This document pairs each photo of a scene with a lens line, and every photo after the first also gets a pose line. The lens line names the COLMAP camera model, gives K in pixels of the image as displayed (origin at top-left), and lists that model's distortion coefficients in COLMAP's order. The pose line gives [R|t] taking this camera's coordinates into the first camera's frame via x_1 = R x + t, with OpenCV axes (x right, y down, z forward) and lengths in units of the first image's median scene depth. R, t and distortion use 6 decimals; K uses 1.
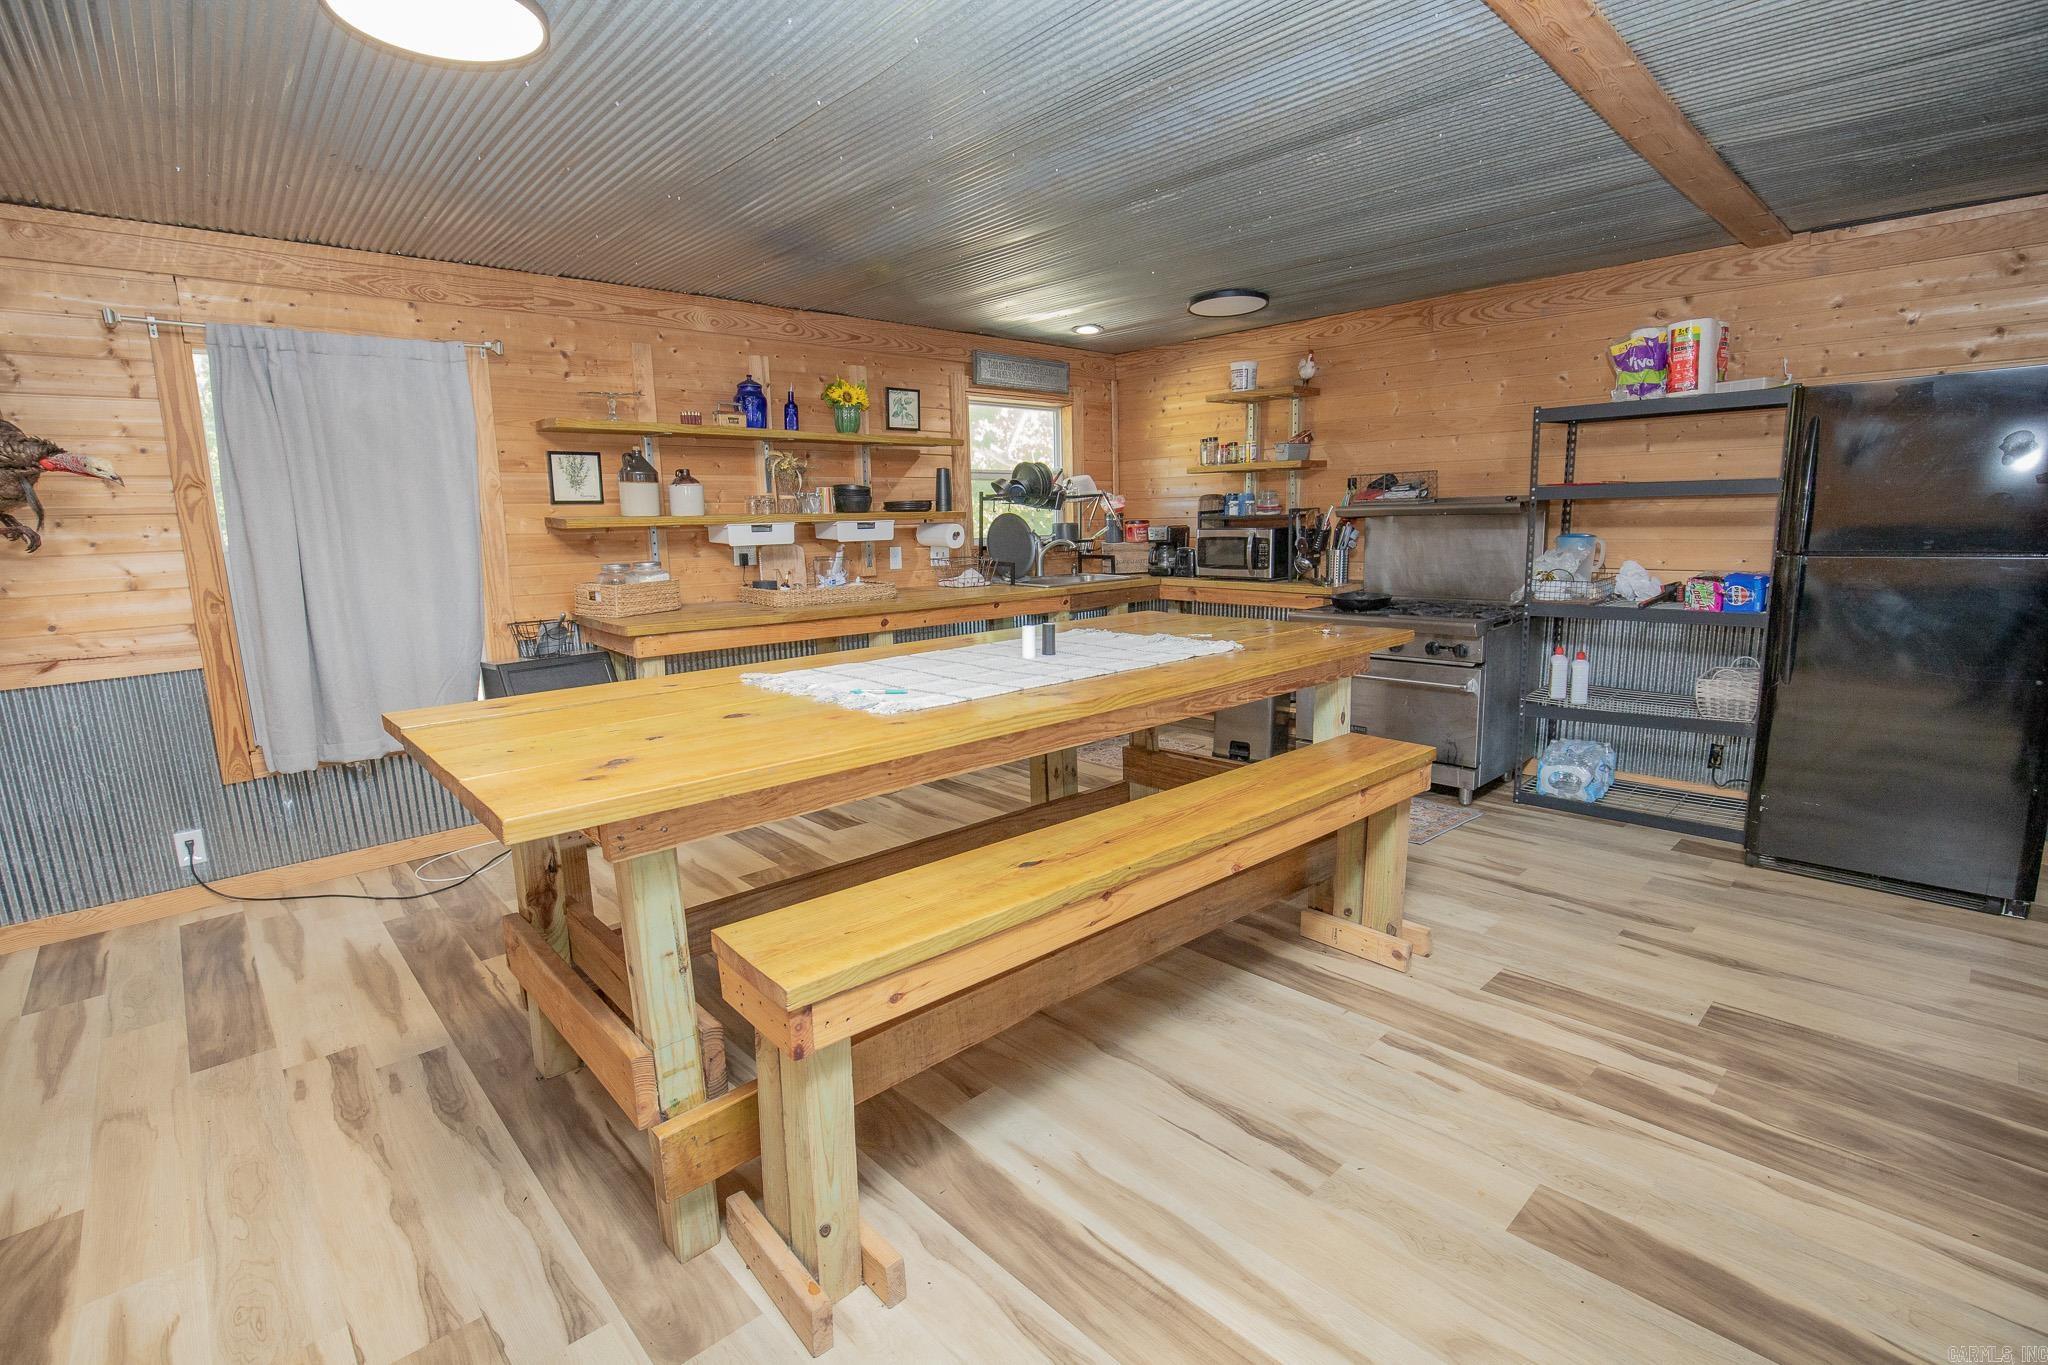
lens RADIAL K [[987.1, 0, 1010.5], [0, 987.1, 701.8], [0, 0, 1]] dist [-0.023220, 0.000103]
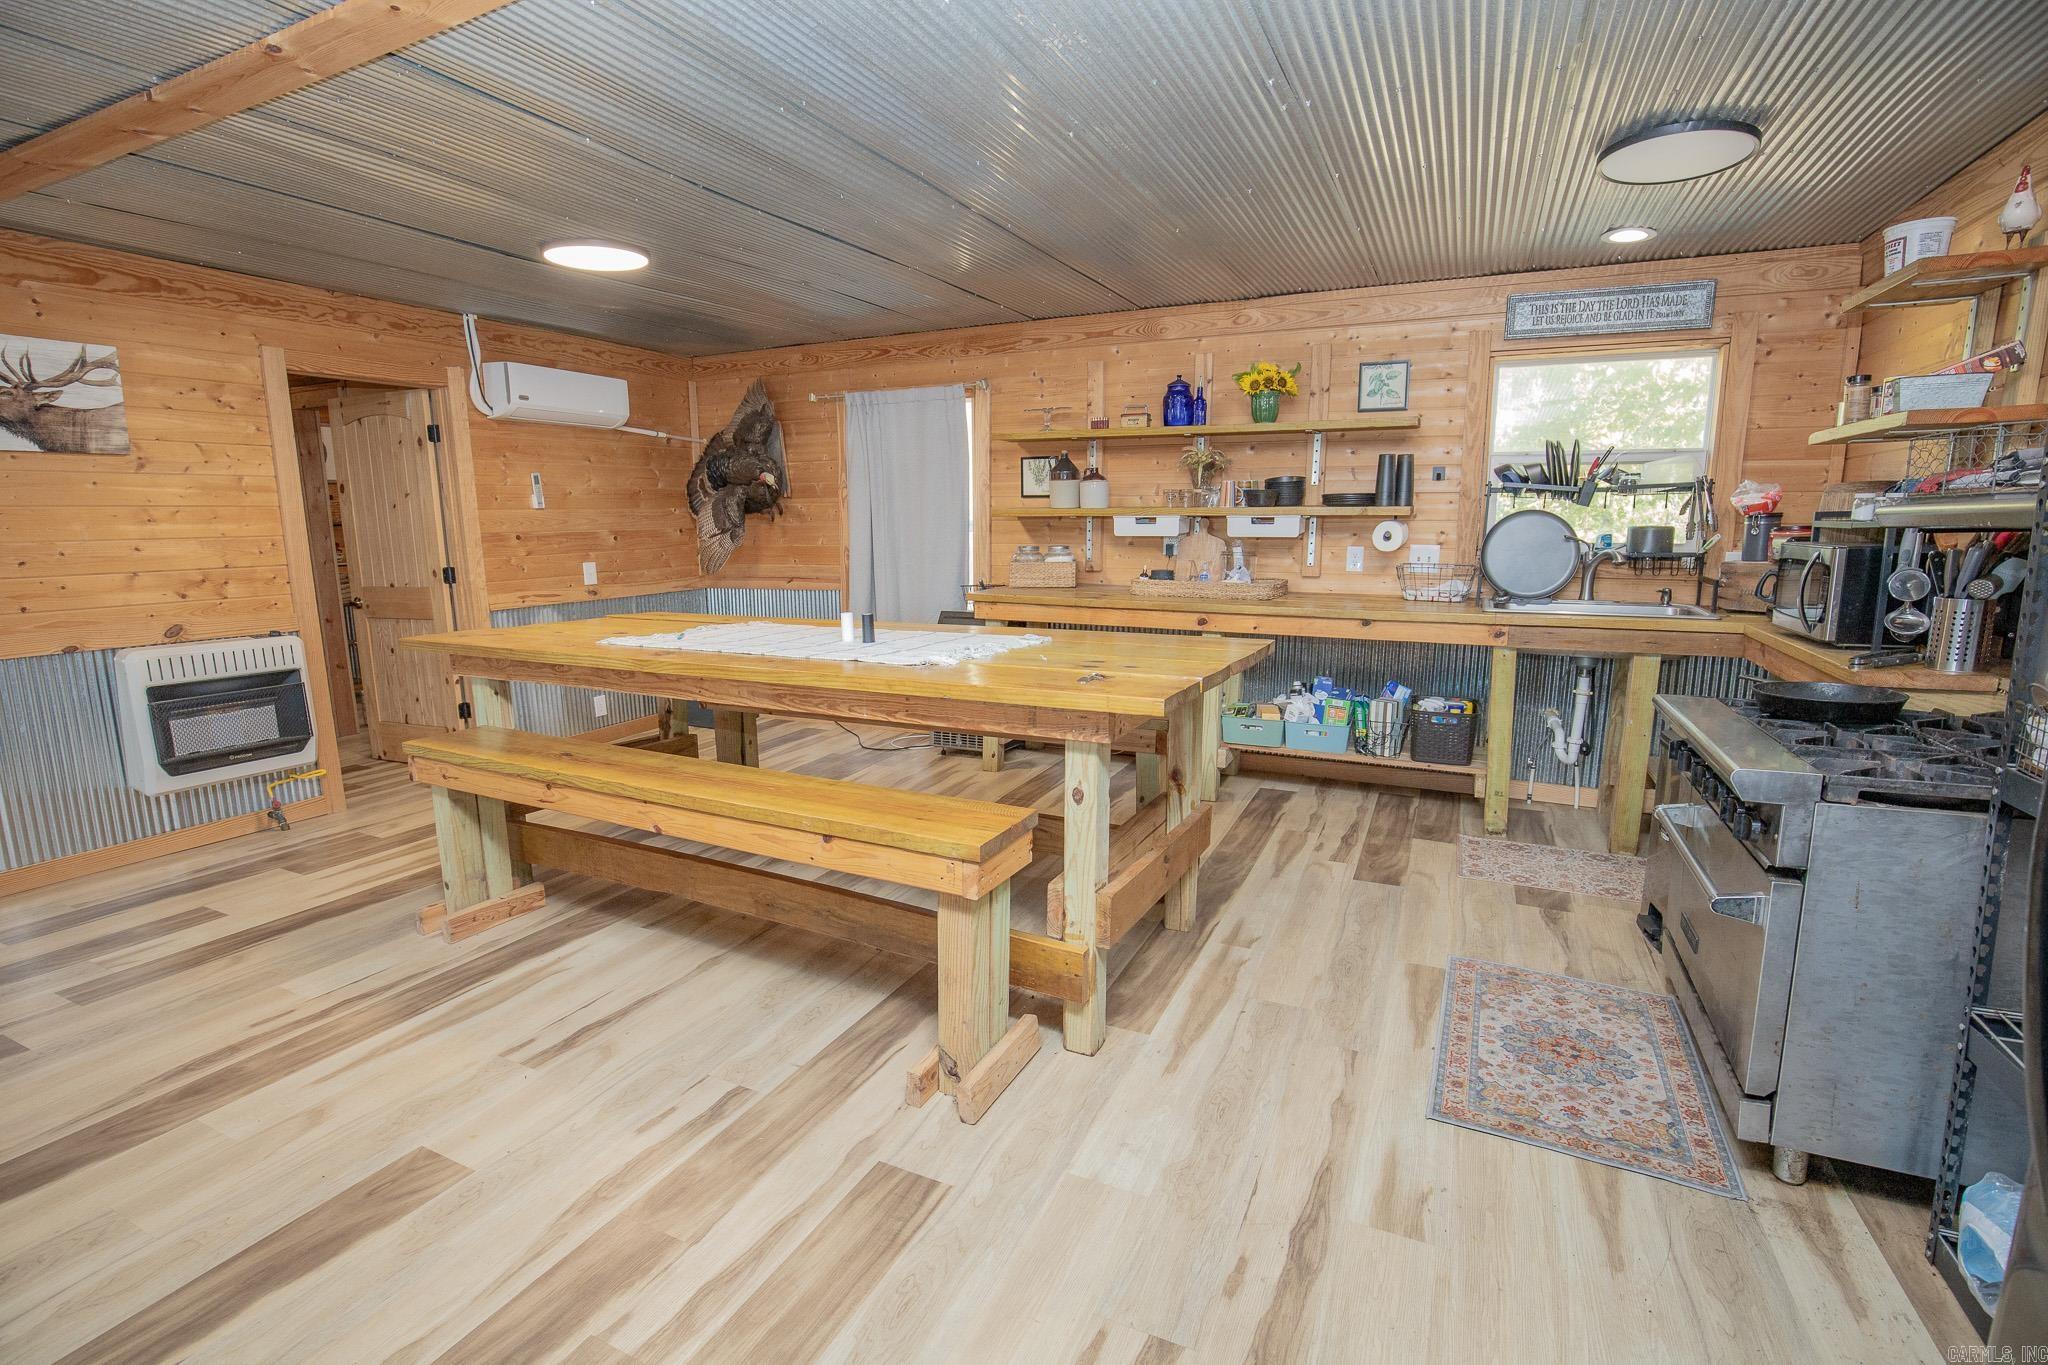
lens RADIAL K [[987.1, 0, 1010.5], [0, 987.1, 701.8], [0, 0, 1]] dist [-0.023220, 0.000103]
pose [[0.326330, 0.191987, -0.925554, 0.786432], [-0.178257, 0.974087, 0.139205, -0.115096], [0.928296, 0.119559, 0.352097, 0.547277]]
